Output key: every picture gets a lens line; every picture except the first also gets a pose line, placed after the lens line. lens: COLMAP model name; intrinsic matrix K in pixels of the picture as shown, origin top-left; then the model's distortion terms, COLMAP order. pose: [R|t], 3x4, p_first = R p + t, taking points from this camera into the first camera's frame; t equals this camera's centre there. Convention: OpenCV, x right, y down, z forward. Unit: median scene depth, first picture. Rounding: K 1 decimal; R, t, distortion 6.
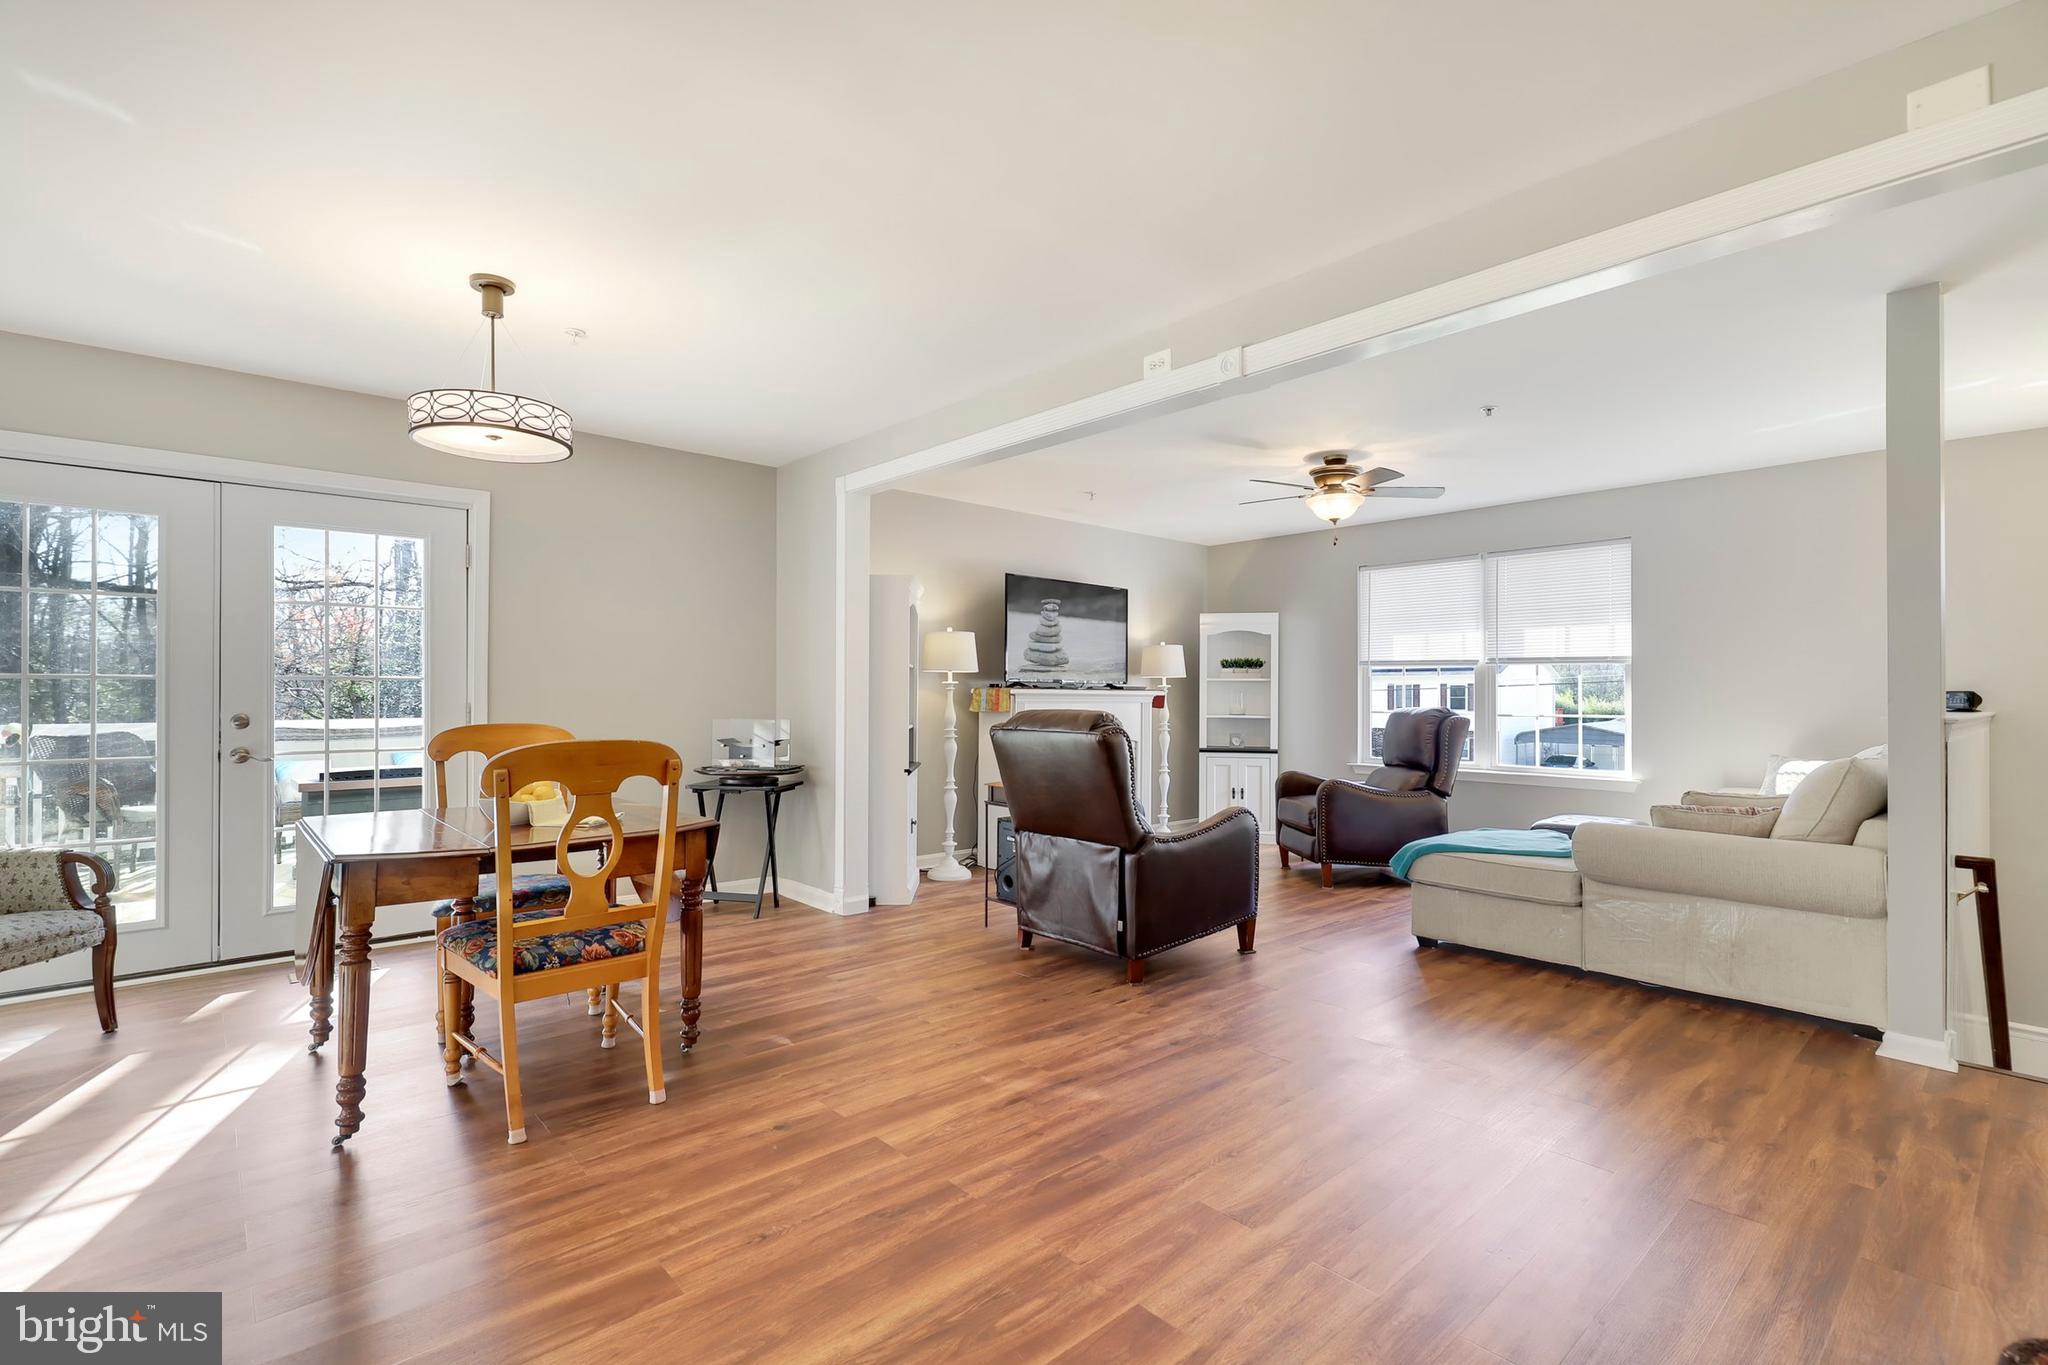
lens RADIAL K [[941.6, 0, 1025.0], [0, 941.6, 691.3], [0, 0, 1]] dist [0.000543, 0.000177]
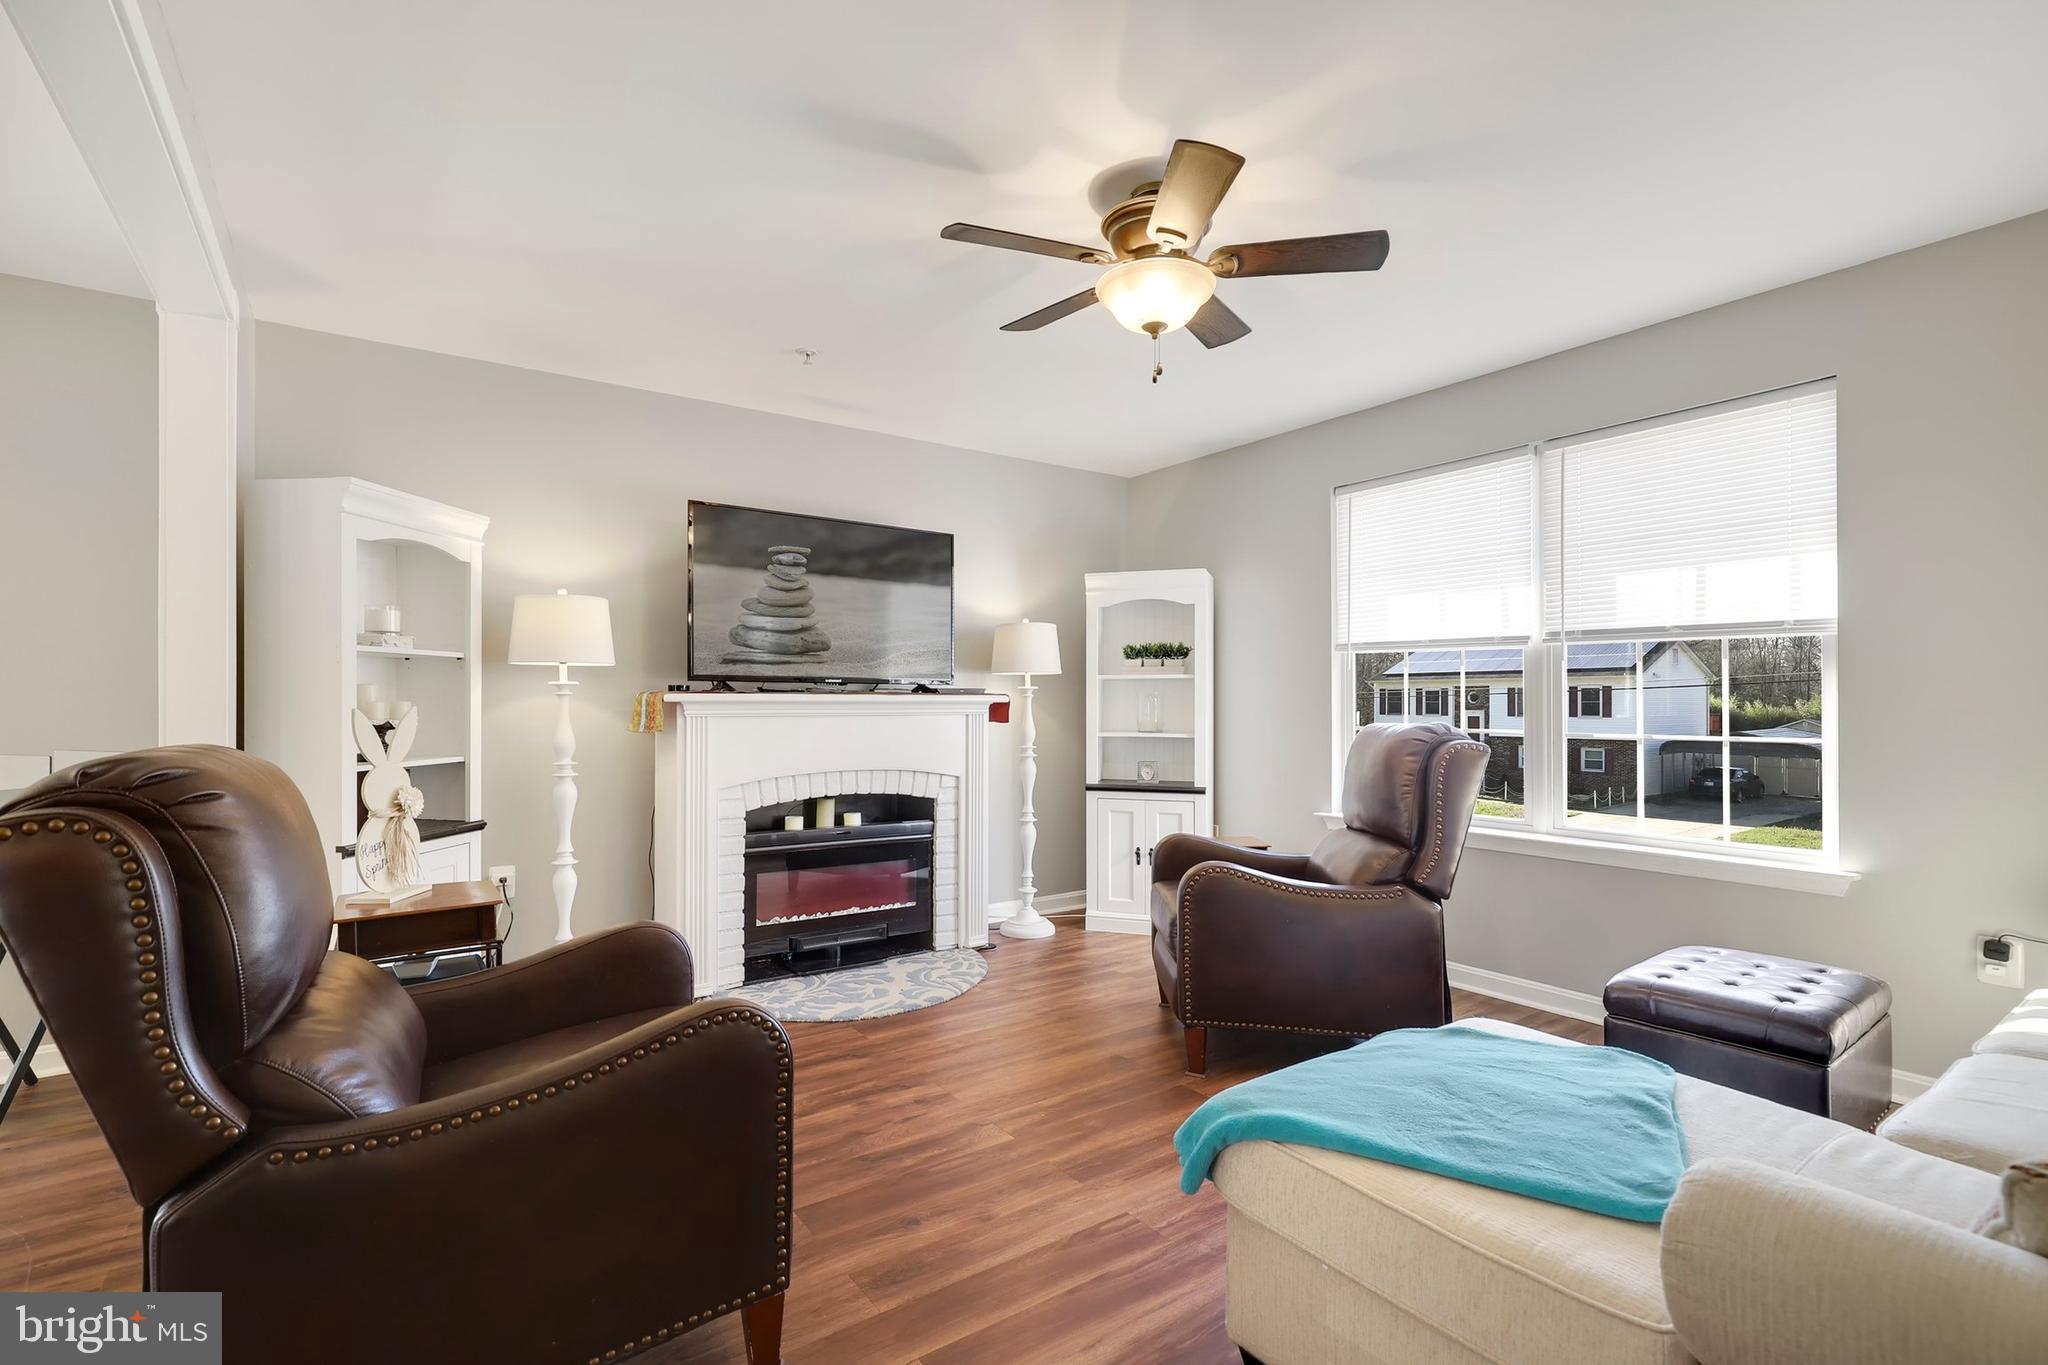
lens RADIAL K [[929.1, 0, 1030.6], [0, 929.1, 702.0], [0, 0, 1]] dist [0.002133, 0.000202]
pose [[0.993089, -0.004829, -0.117263, 0.367723], [0.005492, 0.999971, 0.005334, 0.001564], [0.117234, -0.005941, 0.993087, 0.609825]]
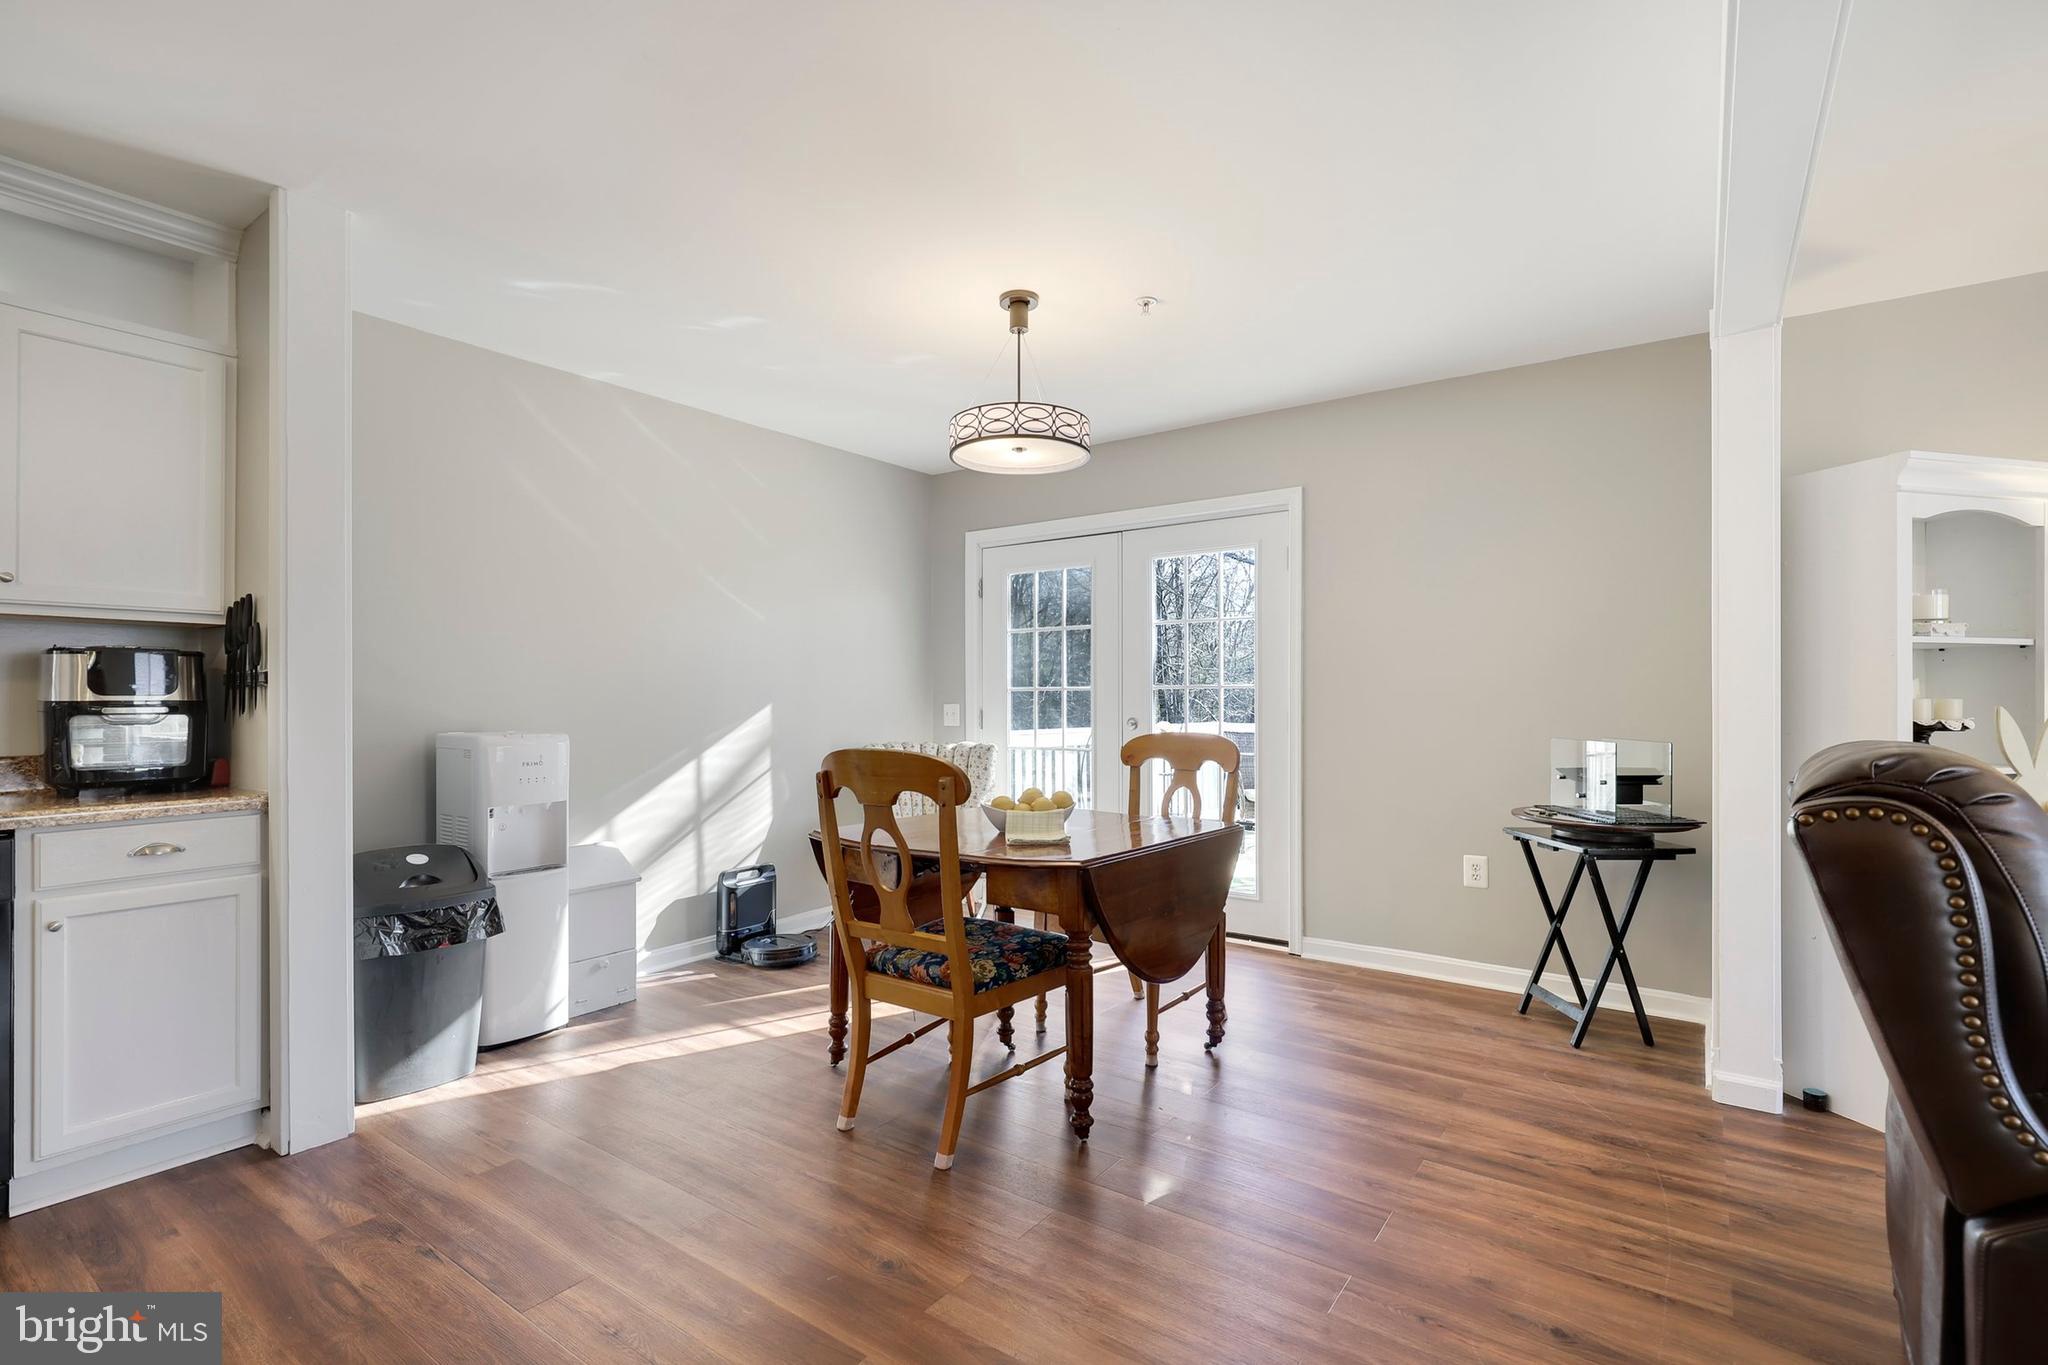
lens RADIAL K [[940.3, 0, 1028.6], [0, 940.3, 695.8], [0, 0, 1]] dist [-0.000226, 0.000007]
pose [[0.213175, -0.005764, -0.976997, 0.291584], [0.003269, 0.999981, -0.005187, 0.001709], [0.977009, -0.002088, 0.213190, 0.538465]]
